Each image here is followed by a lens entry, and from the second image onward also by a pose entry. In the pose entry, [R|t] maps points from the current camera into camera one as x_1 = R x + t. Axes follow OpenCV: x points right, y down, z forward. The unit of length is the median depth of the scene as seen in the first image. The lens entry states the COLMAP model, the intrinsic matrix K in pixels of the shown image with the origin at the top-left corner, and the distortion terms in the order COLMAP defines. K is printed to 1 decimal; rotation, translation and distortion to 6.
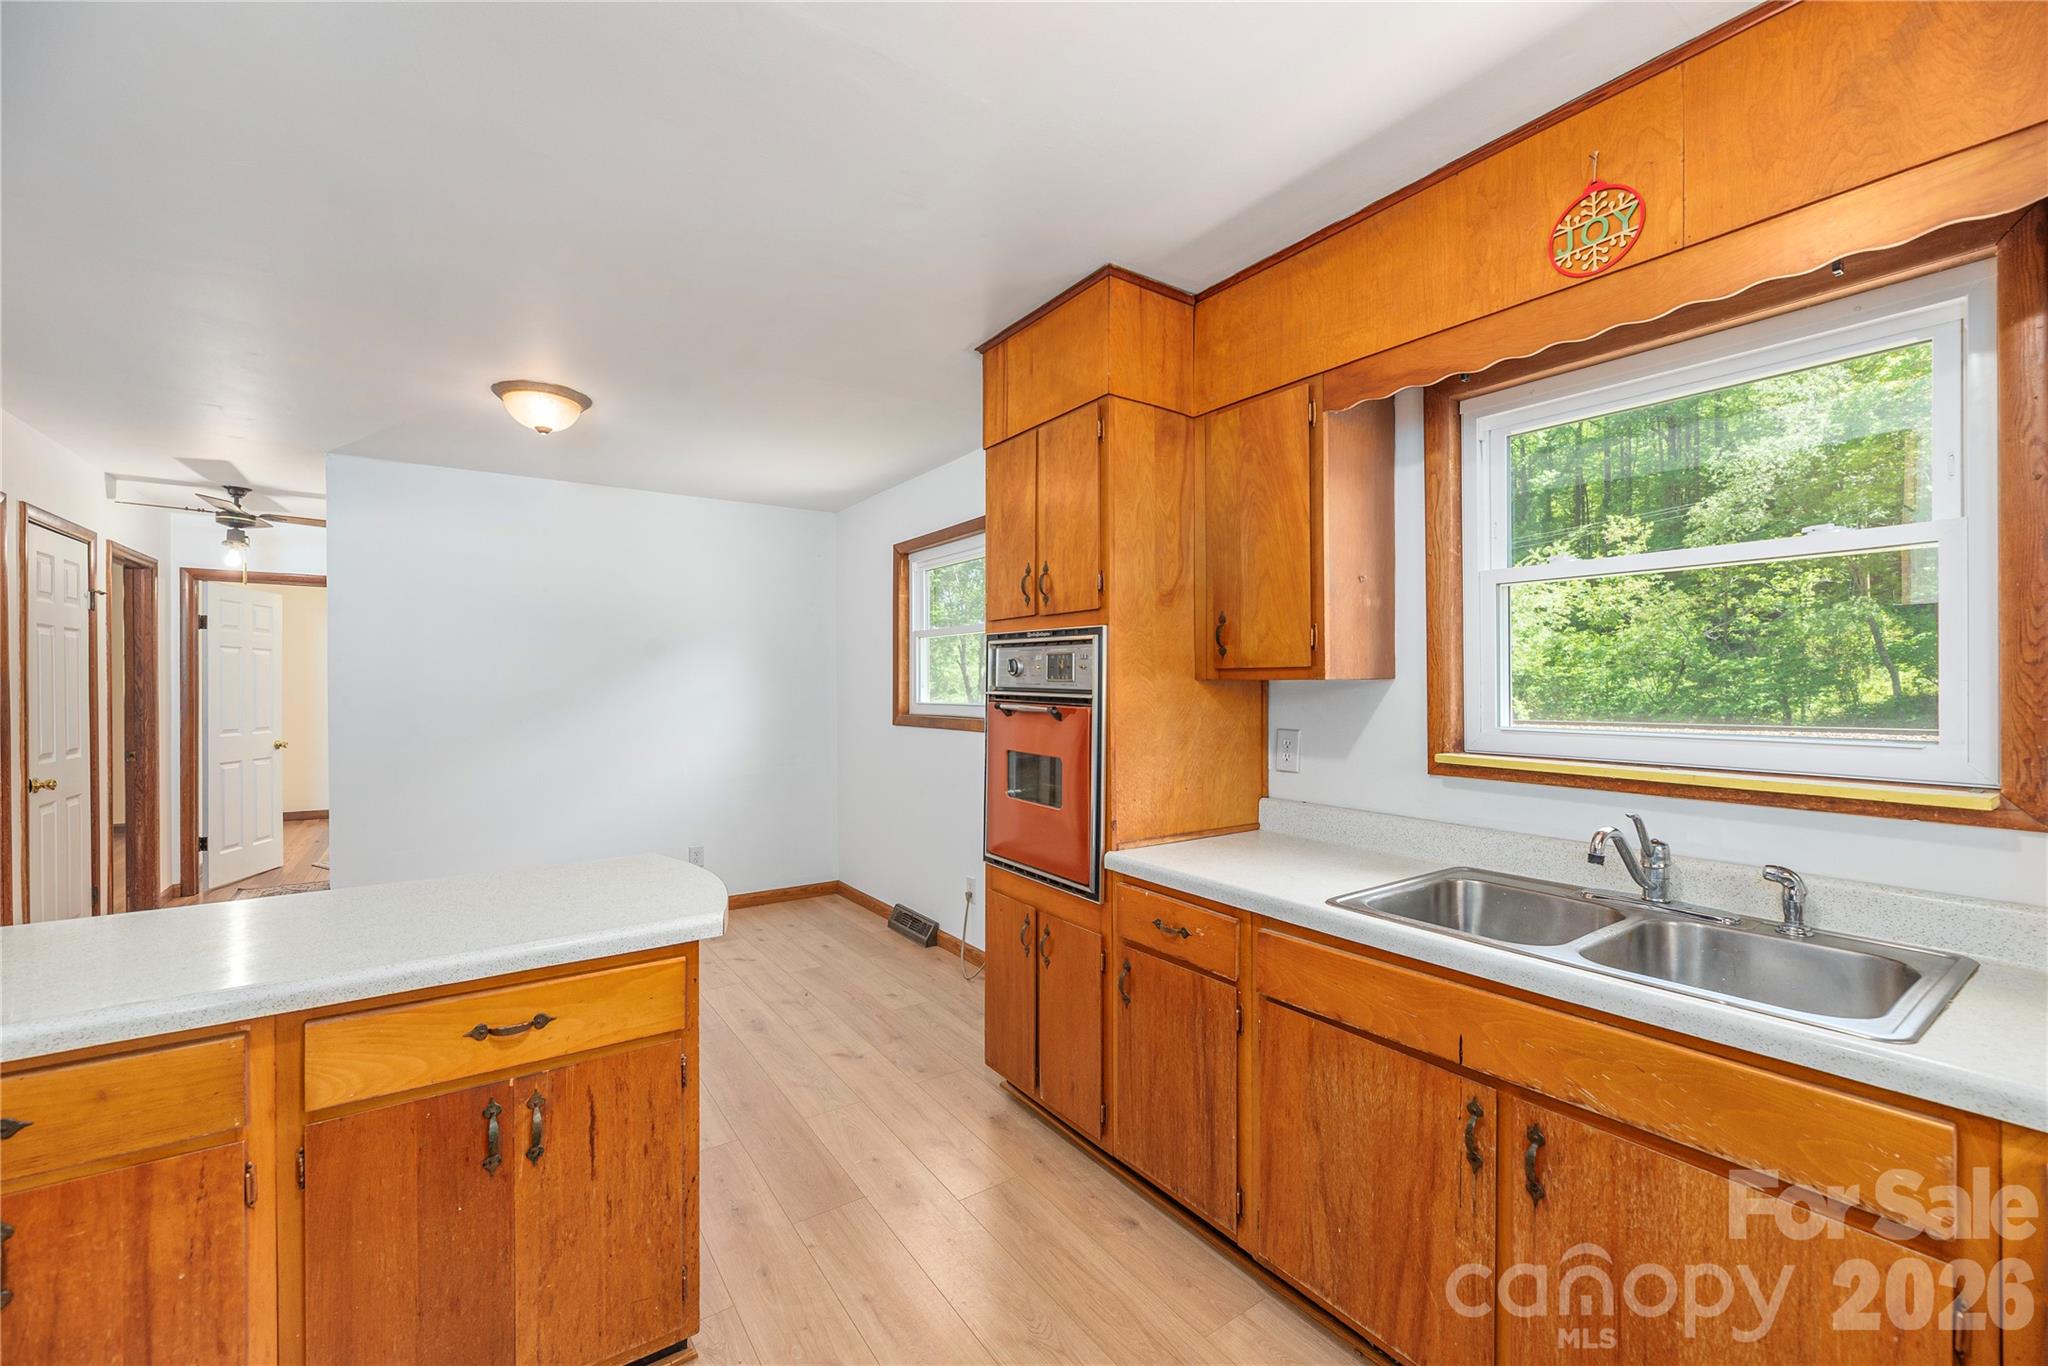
lens RADIAL K [[834.0, 0, 1024.0], [0, 834.0, 683.0], [0, 0, 1]] dist [-0.001297, -0.000352]
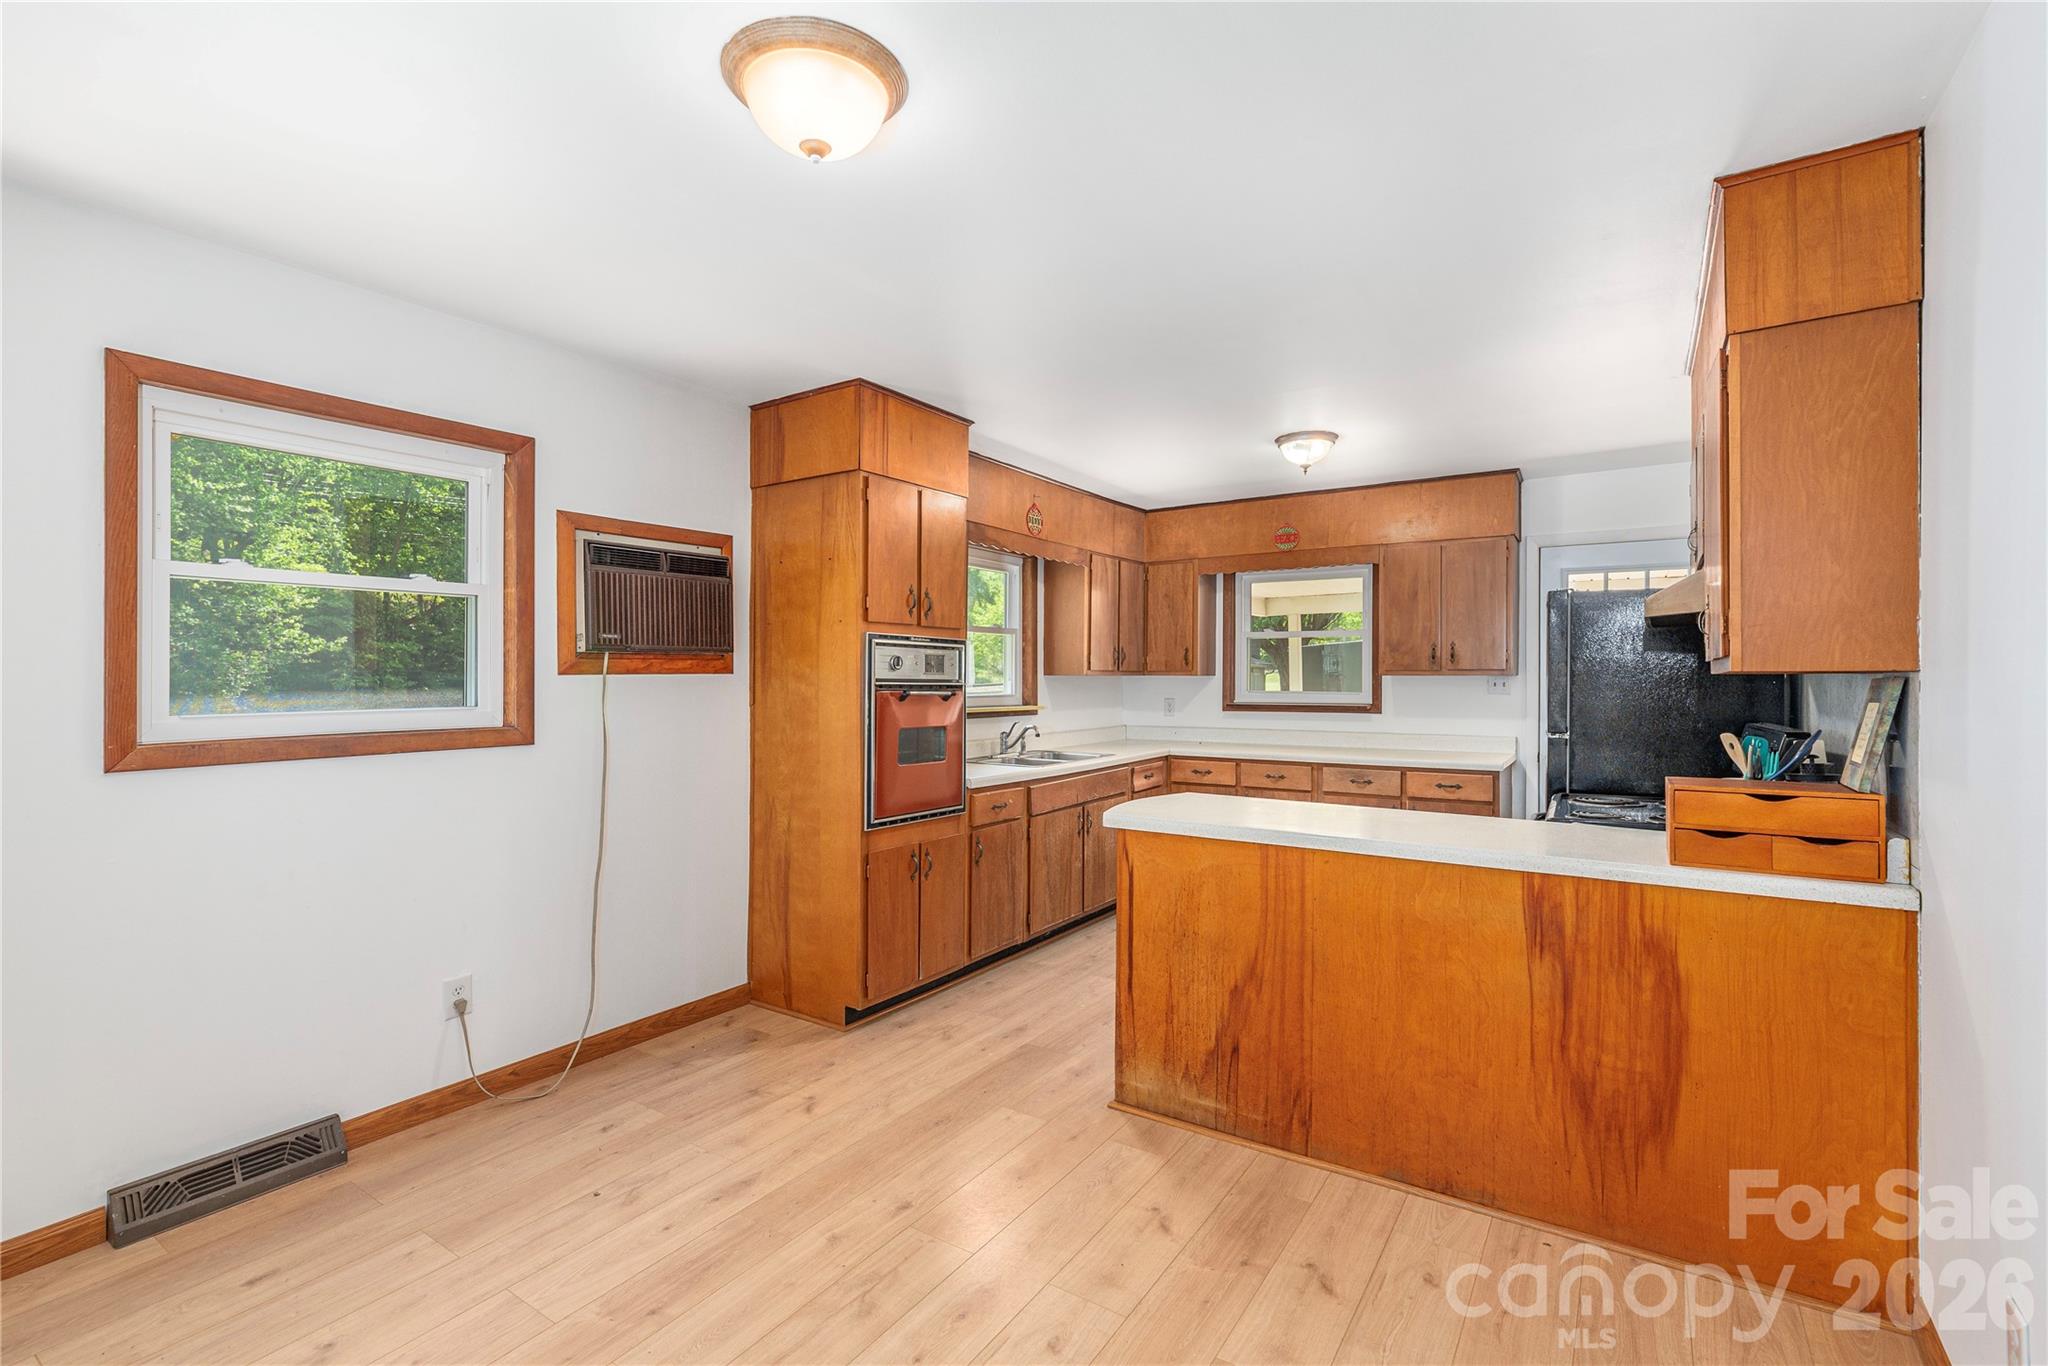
lens RADIAL K [[908.5, 0, 1024.0], [0, 908.5, 683.0], [0, 0, 1]] dist [-0.000397, -0.000029]
pose [[-0.366882, -0.001701, 0.930266, -1.085184], [0.002401, 0.999993, 0.002775, 0.006888], [-0.930264, 0.003252, -0.366876, 1.056211]]
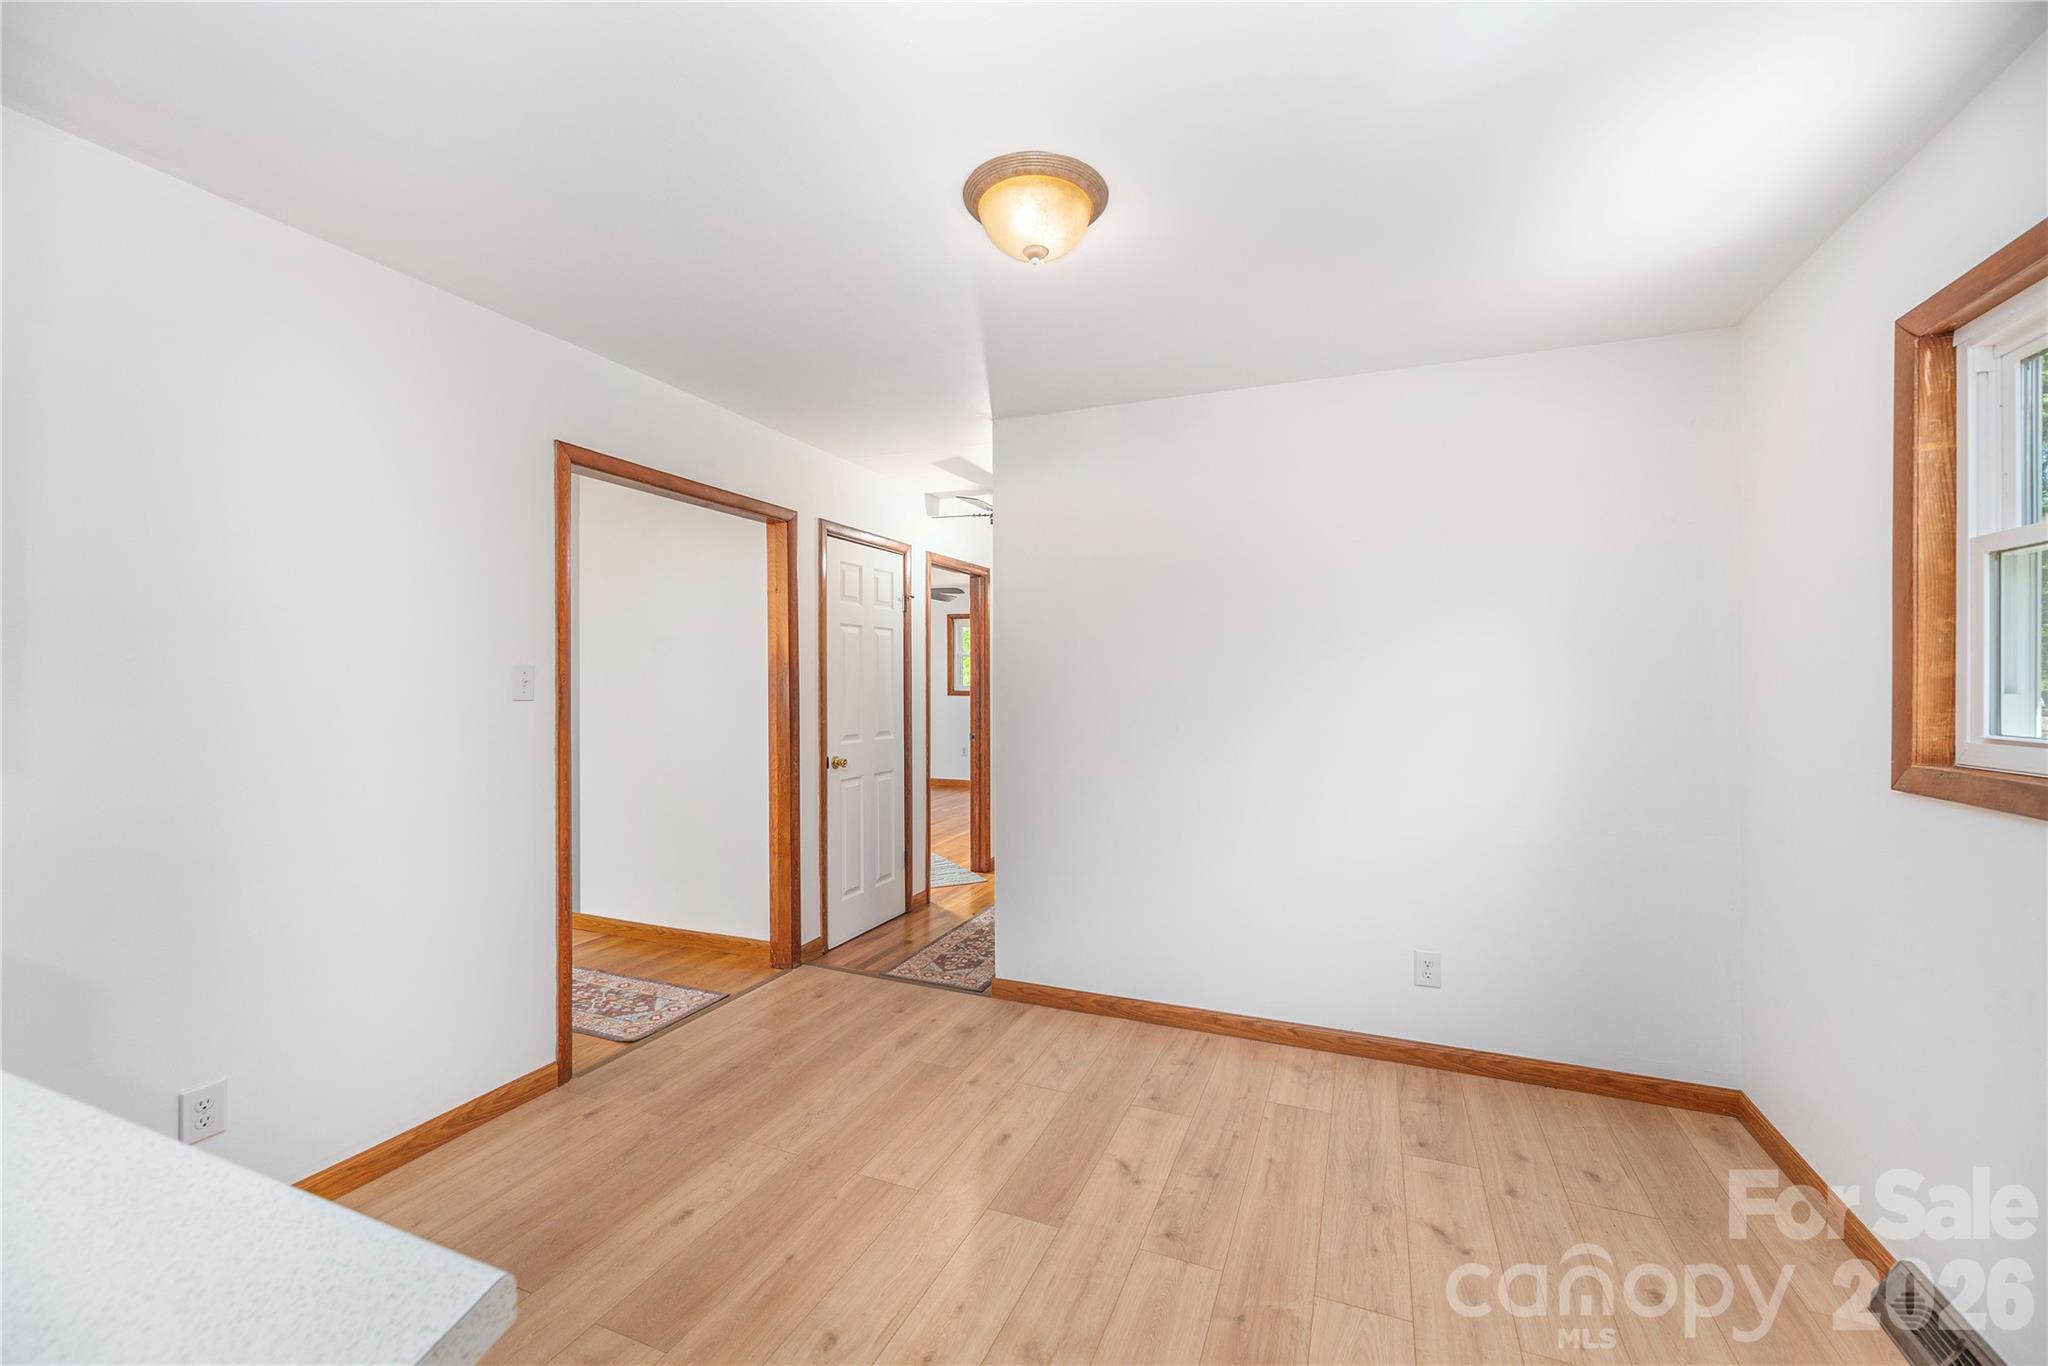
lens RADIAL K [[834.0, 0, 1024.0], [0, 834.0, 683.0], [0, 0, 1]] dist [-0.001297, -0.000352]
pose [[0.543581, 0.010597, -0.839290, -0.072947], [-0.010316, 0.999929, 0.005944, 0.002776], [0.839294, 0.005427, 0.543651, 0.637875]]
